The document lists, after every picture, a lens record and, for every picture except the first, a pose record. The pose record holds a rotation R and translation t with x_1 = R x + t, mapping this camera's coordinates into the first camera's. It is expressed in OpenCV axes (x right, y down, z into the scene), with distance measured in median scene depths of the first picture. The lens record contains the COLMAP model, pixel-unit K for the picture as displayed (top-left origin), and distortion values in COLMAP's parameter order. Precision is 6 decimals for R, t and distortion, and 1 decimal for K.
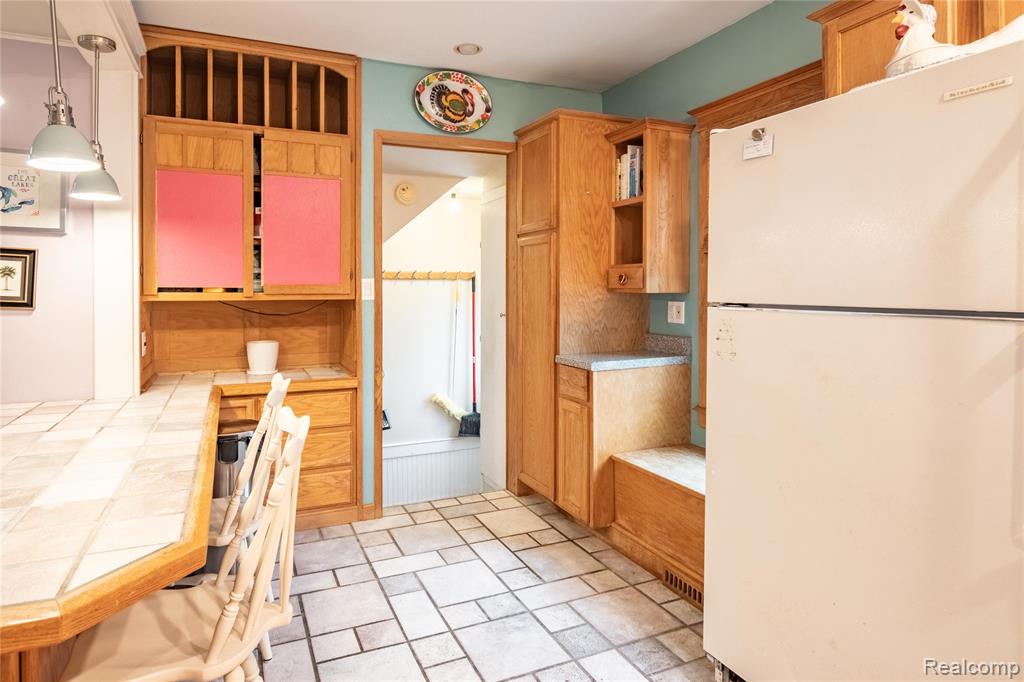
lens RADIAL K [[566.6, 0, 464.0], [0, 566.6, 293.1], [0, 0, 1]] dist [-0.001331, -0.000375]
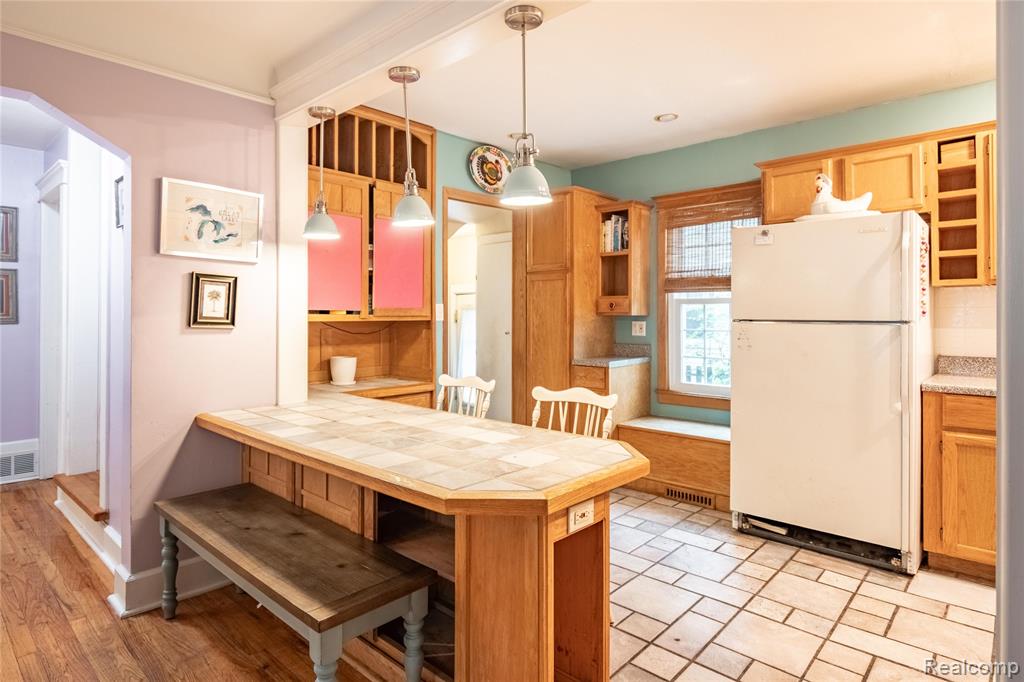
lens RADIAL K [[561.9, 0, 499.0], [0, 561.9, 312.5], [0, 0, 1]] dist [0.003259, -0.003123]
pose [[0.909546, 0.003586, 0.415587, -0.582084], [0.001393, 0.999931, -0.011677, 0.008266], [-0.415600, 0.011199, 0.909479, -0.198678]]
